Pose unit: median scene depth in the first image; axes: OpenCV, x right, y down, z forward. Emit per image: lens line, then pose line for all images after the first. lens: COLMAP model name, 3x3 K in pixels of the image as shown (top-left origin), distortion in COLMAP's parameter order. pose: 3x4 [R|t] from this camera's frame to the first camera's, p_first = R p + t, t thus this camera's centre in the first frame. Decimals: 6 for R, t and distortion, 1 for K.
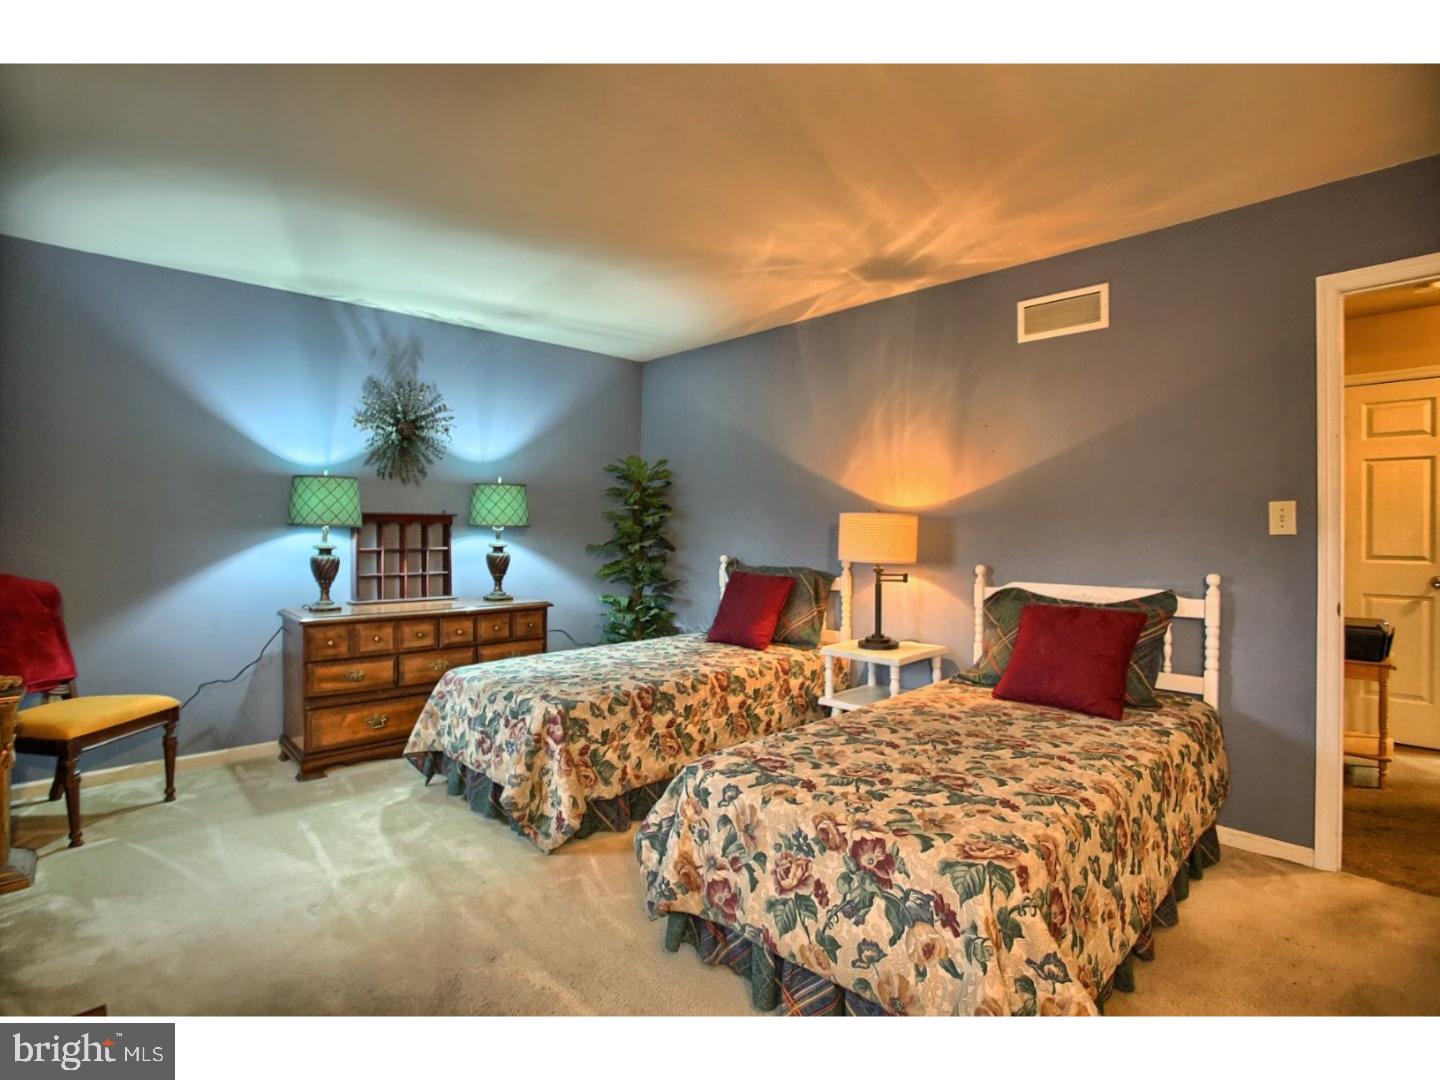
lens RADIAL K [[708.6, 0, 703.4], [0, 708.6, 533.0], [0, 0, 1]] dist [-0.081427, 0.034845]
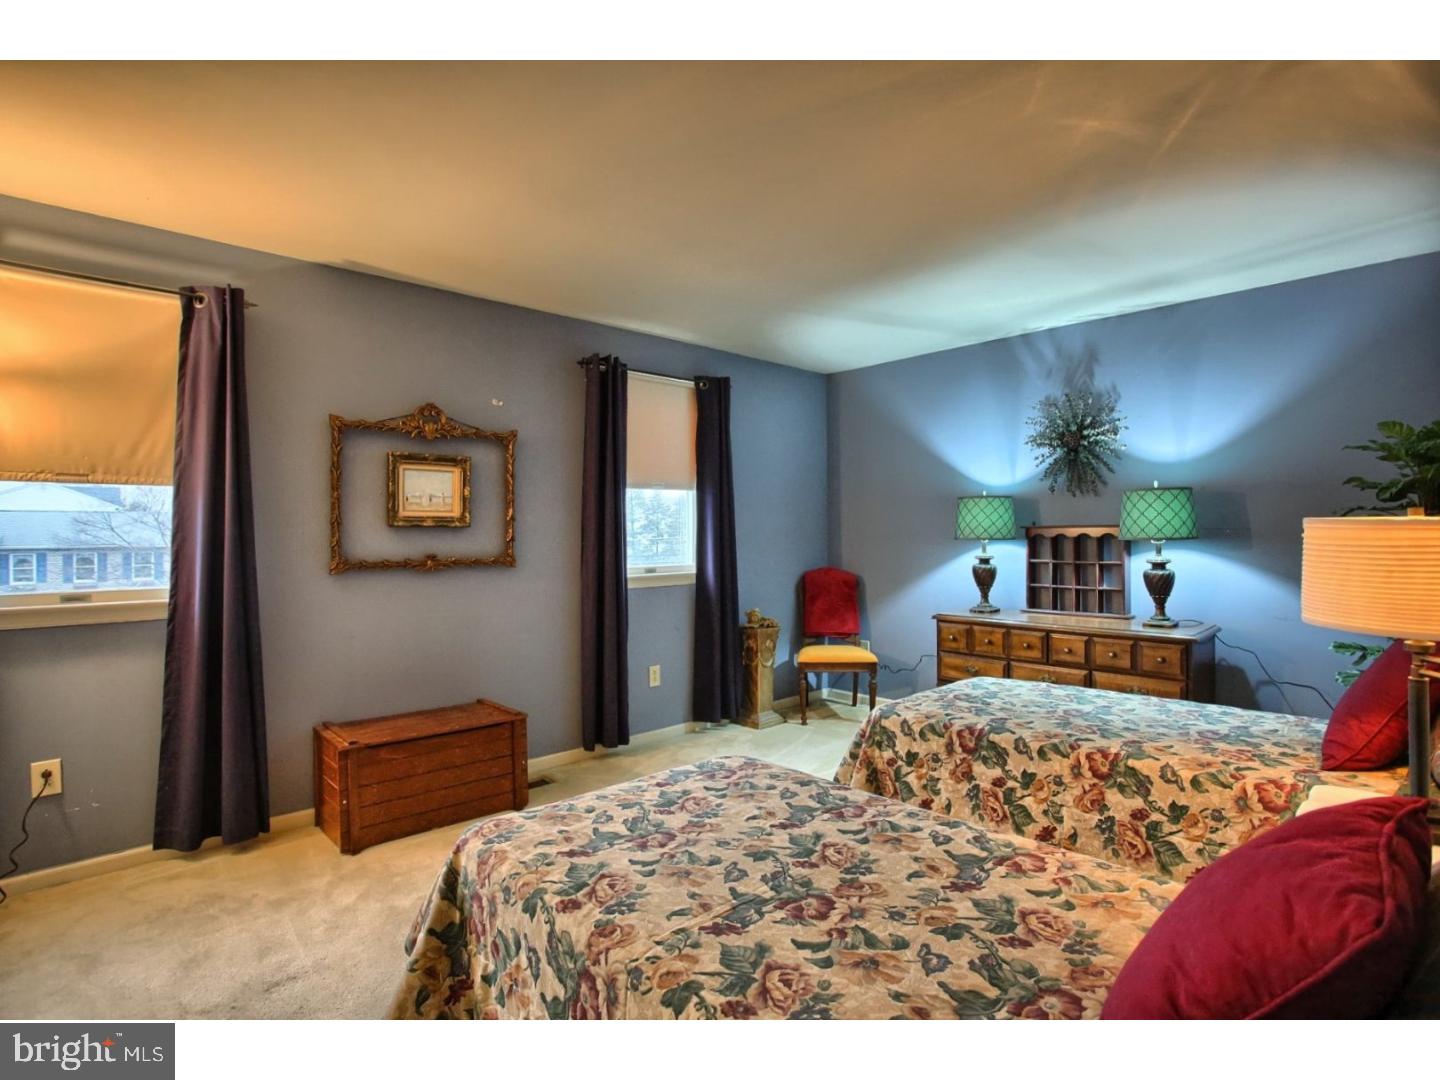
lens RADIAL K [[708.6, 0, 703.4], [0, 708.6, 533.0], [0, 0, 1]] dist [-0.081427, 0.034845]
pose [[-0.013287, -0.005845, -0.999895, 0.684093], [0.000344, 0.999983, -0.005850, -0.015037], [0.999912, -0.000422, -0.013285, 0.589629]]
